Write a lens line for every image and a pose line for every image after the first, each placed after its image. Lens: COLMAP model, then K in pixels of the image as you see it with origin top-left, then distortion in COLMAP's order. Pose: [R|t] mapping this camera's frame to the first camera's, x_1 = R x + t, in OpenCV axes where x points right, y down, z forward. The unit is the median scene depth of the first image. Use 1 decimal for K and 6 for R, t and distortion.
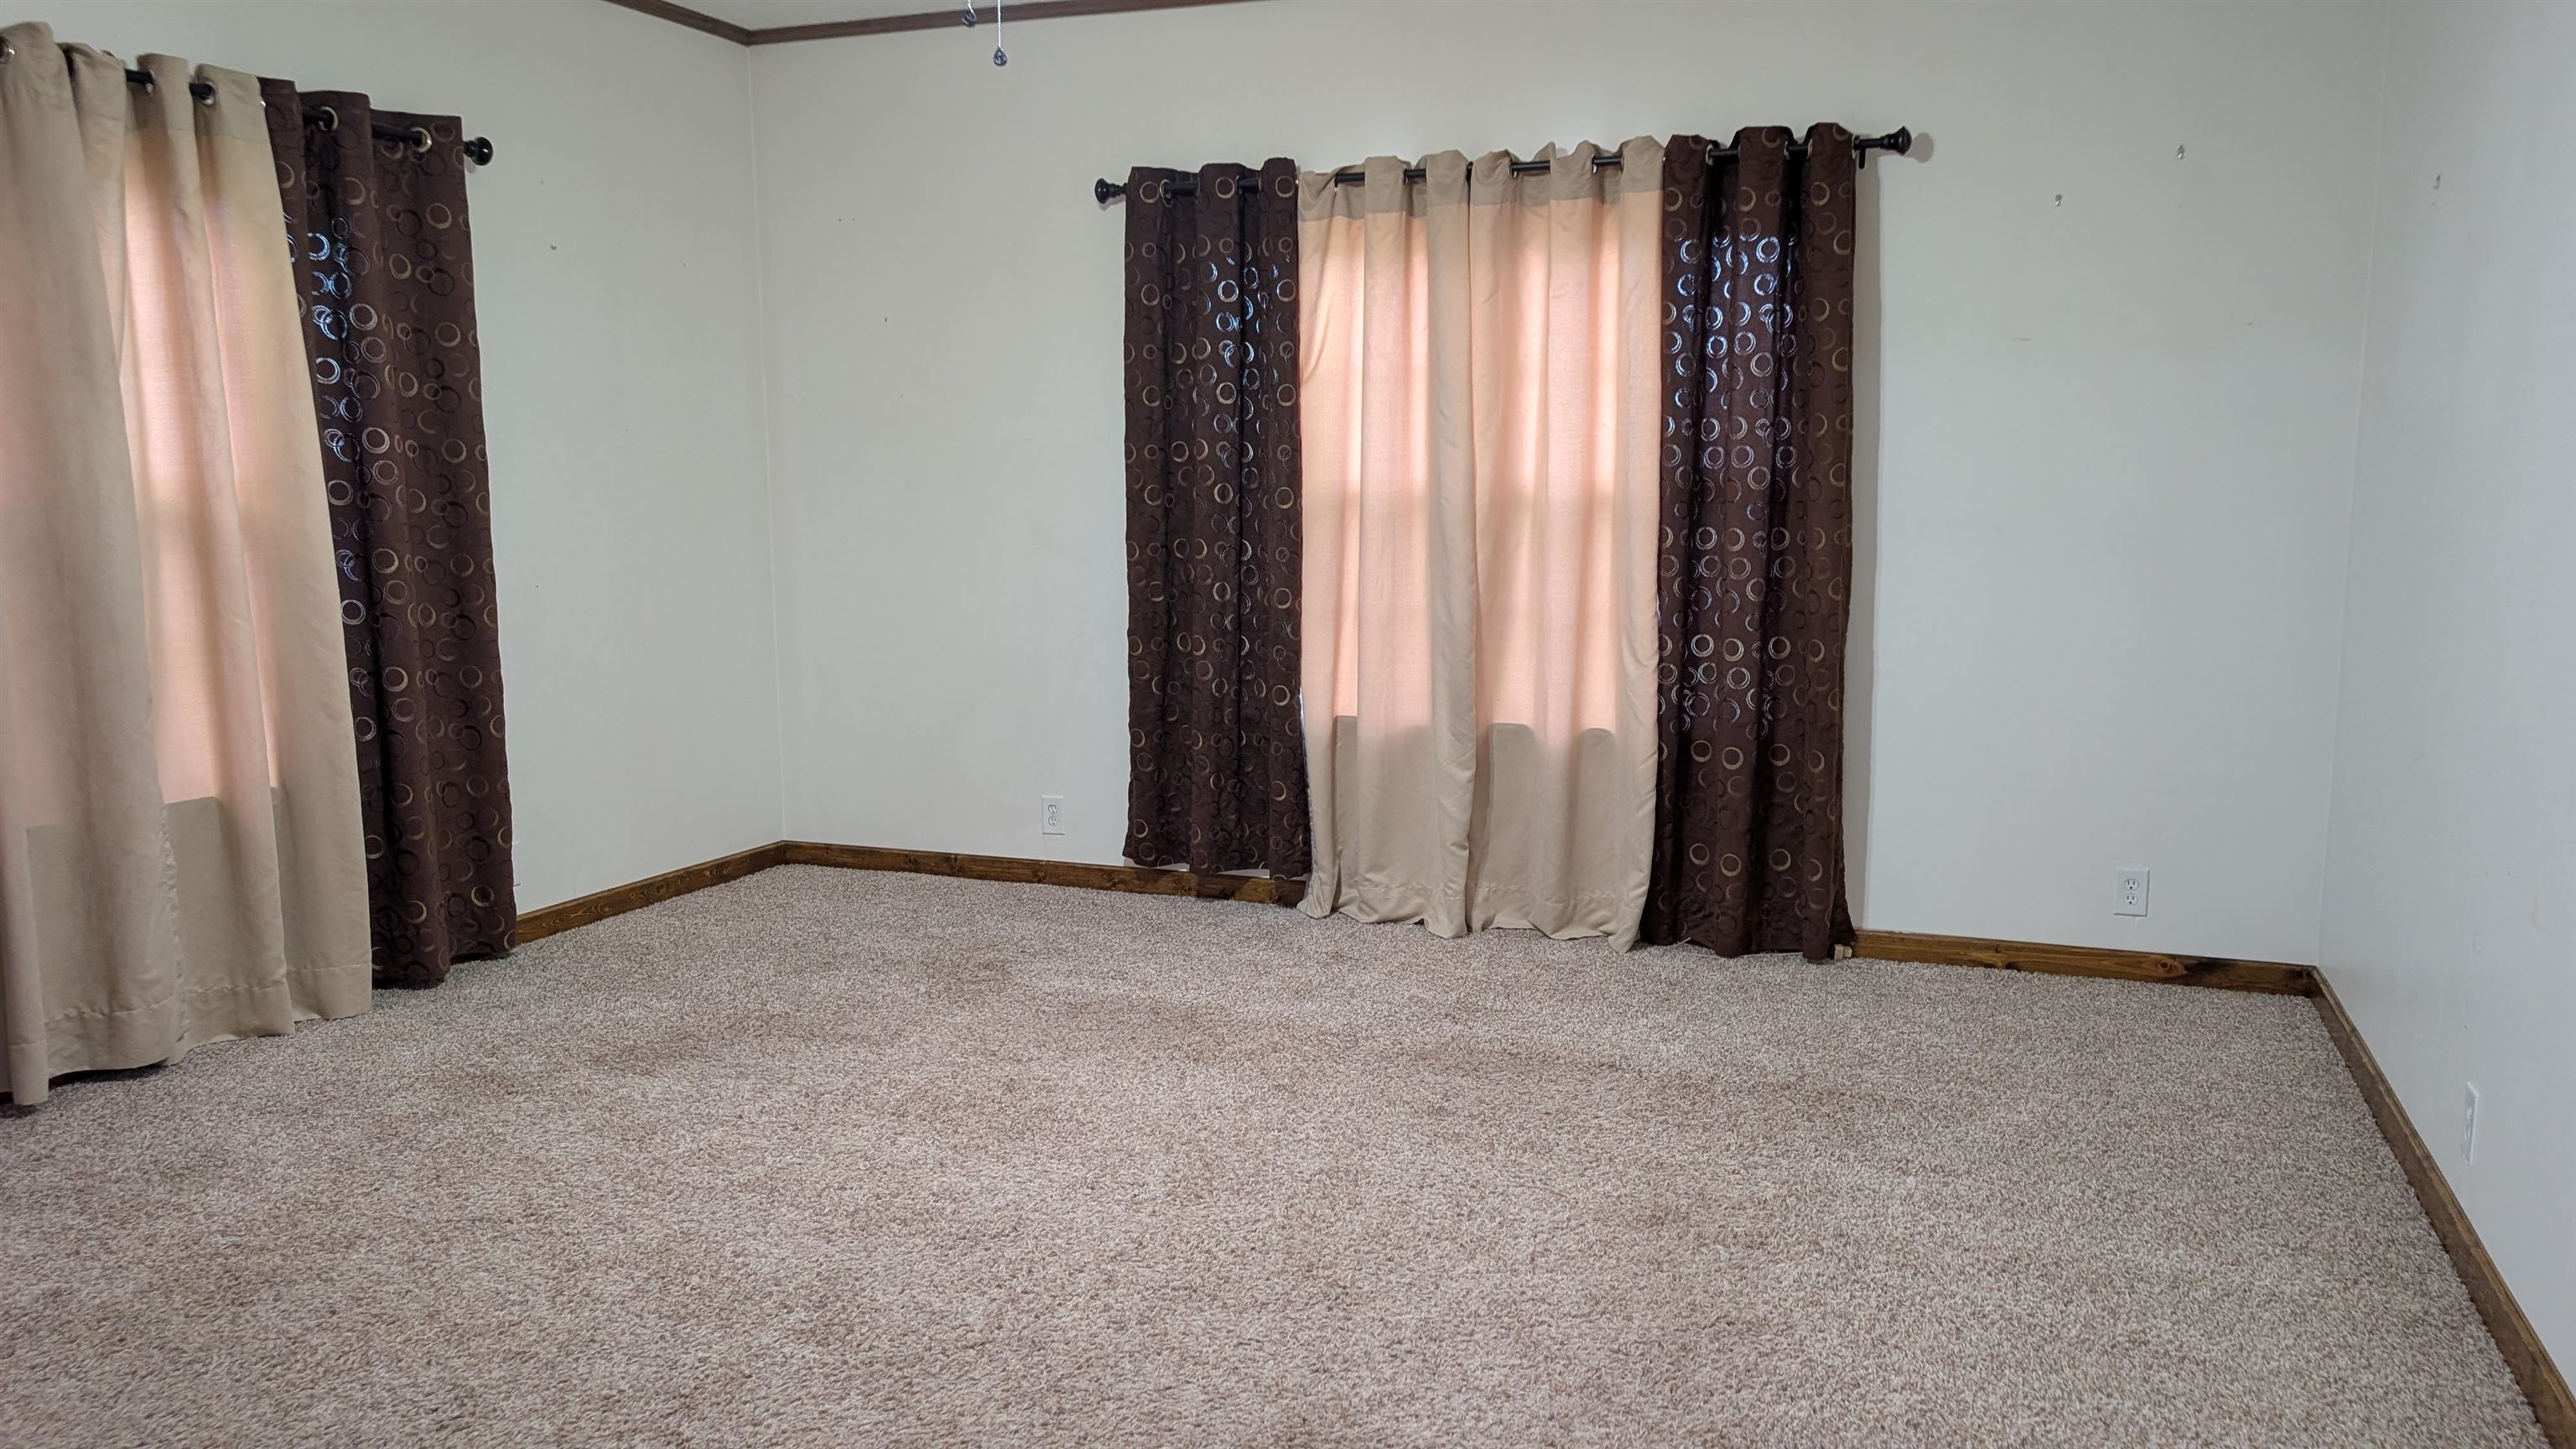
lens RADIAL K [[1877.9, 0, 1277.1], [0, 1877.9, 721.0], [0, 0, 1]] dist [0.034289, -0.045042]
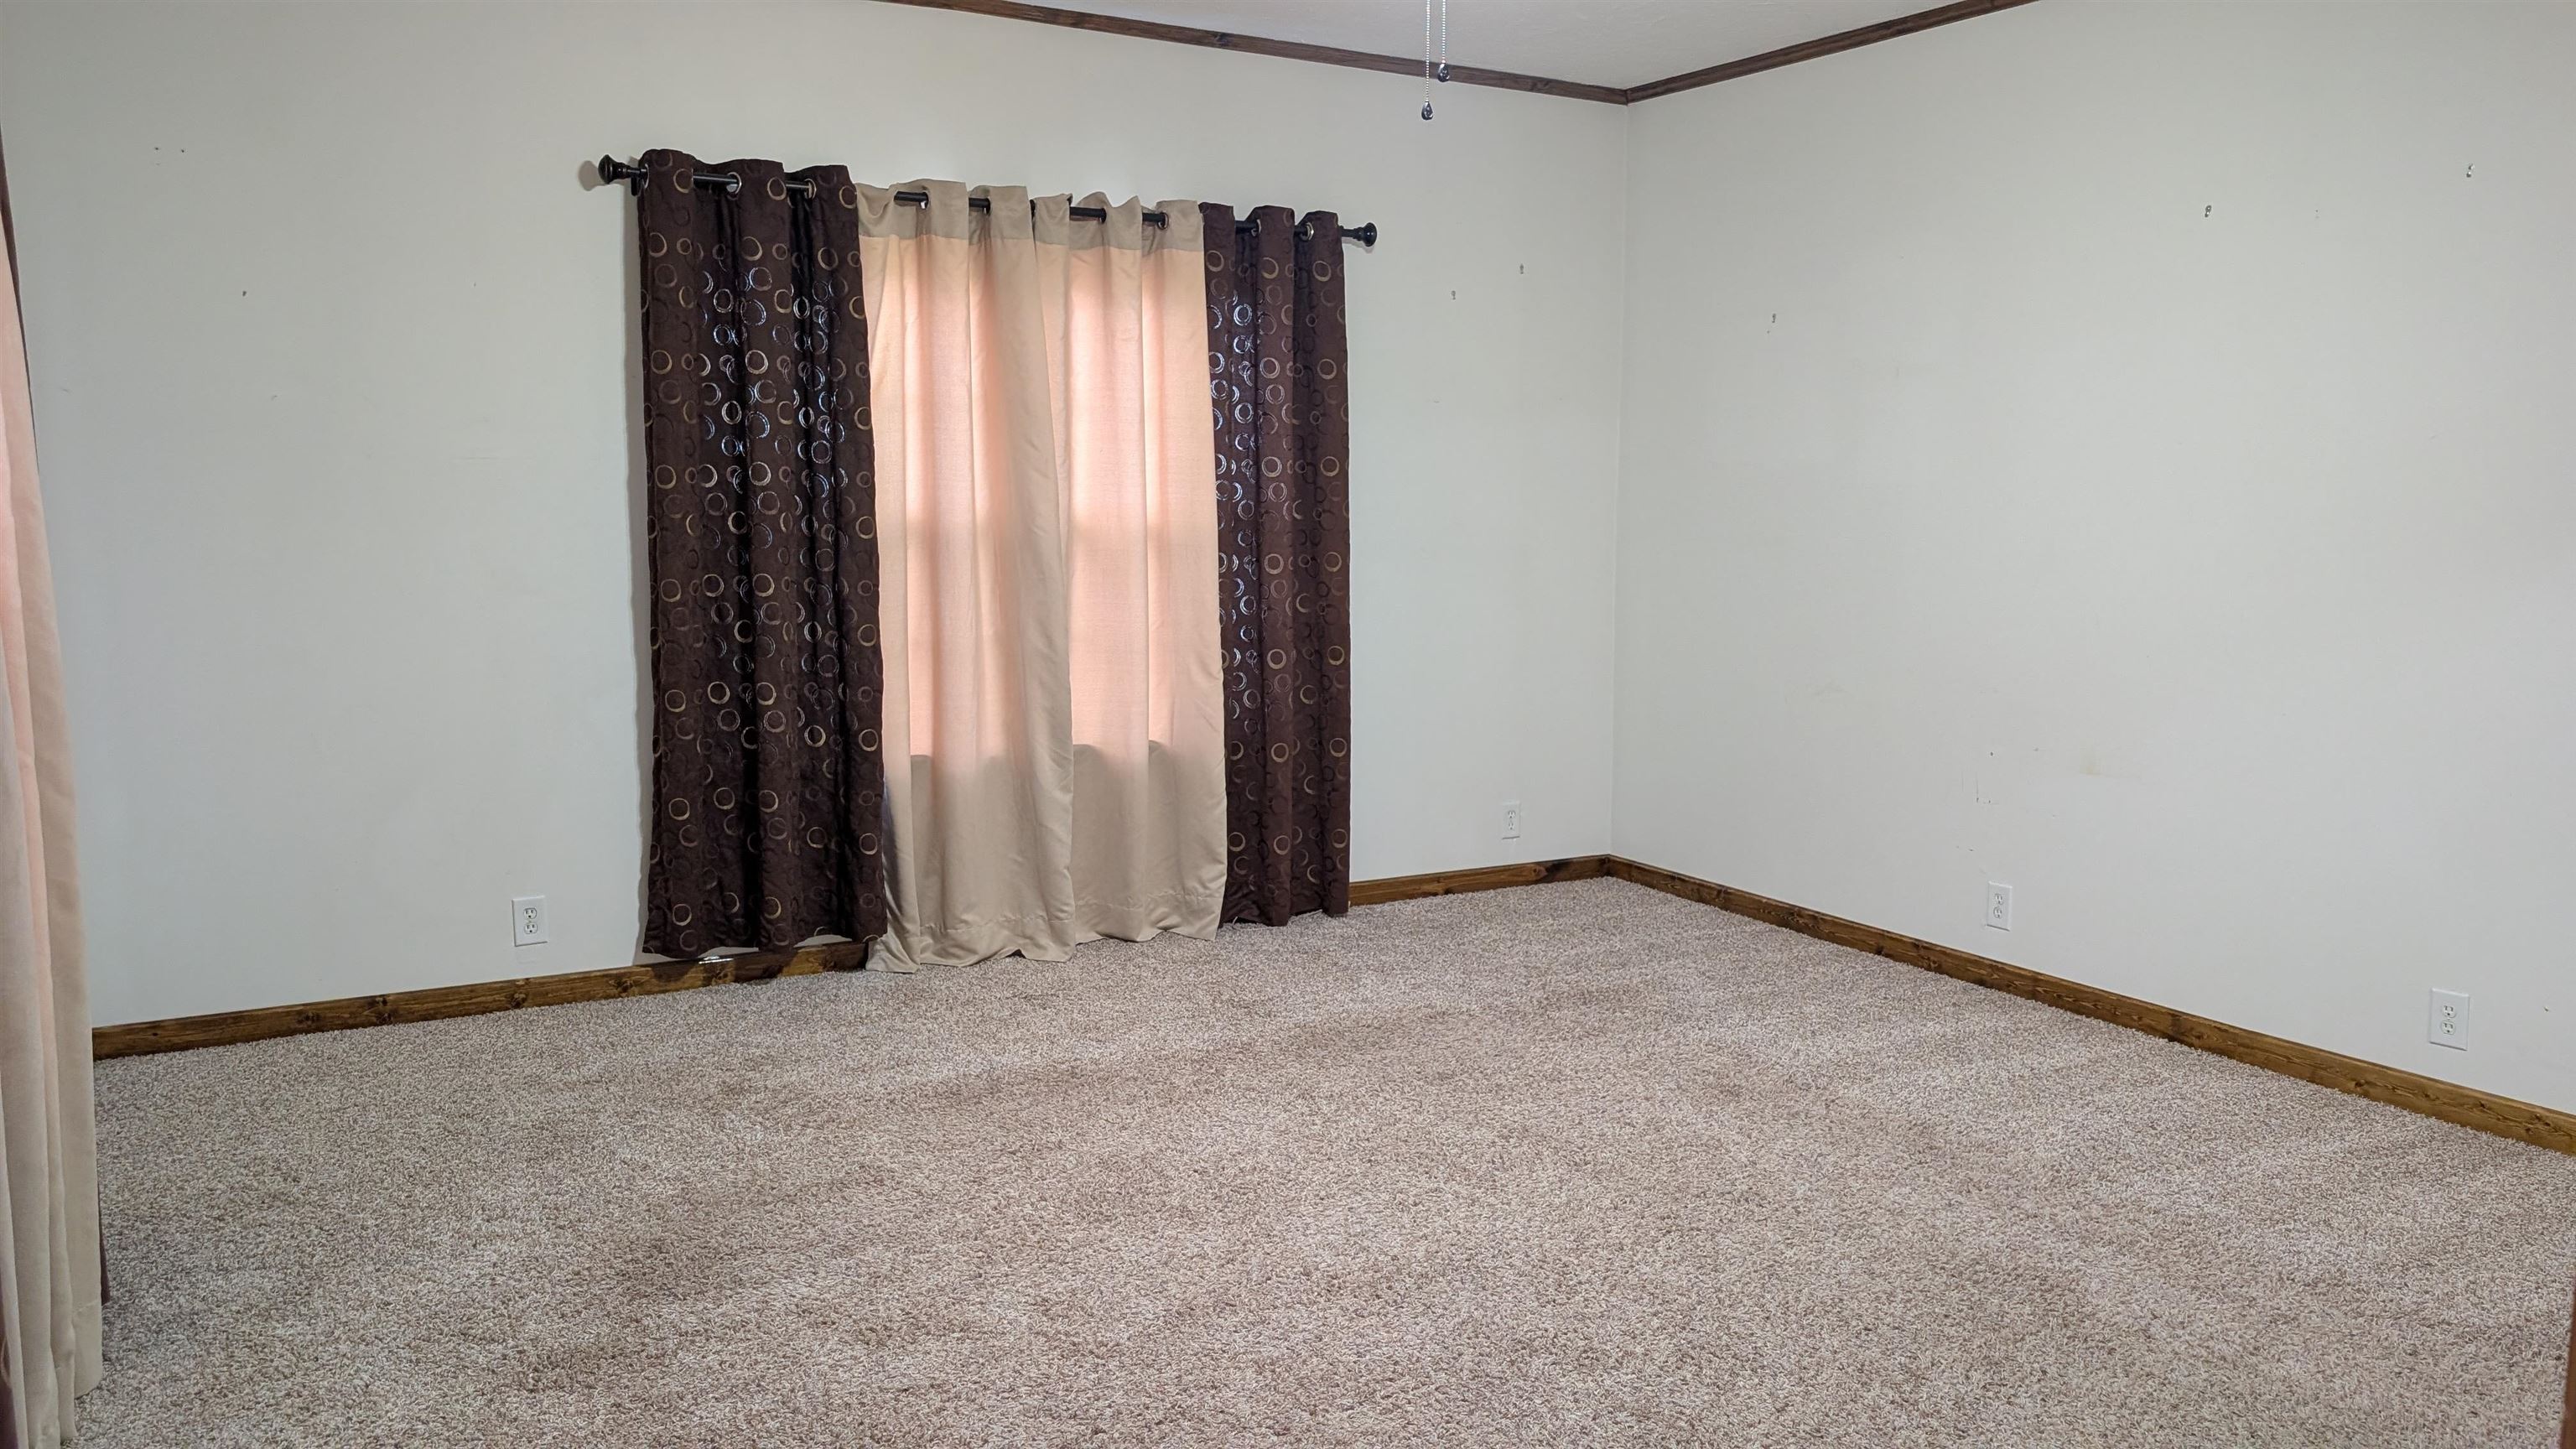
lens RADIAL K [[1877.9, 0, 1279.9], [0, 1877.9, 728.2], [0, 0, 1]] dist [0.034289, -0.045042]
pose [[0.631527, -0.093924, 0.769644, -0.611369], [0.095273, 0.994514, 0.043190, -0.043109], [-0.769478, 0.046050, 0.637011, 0.256613]]
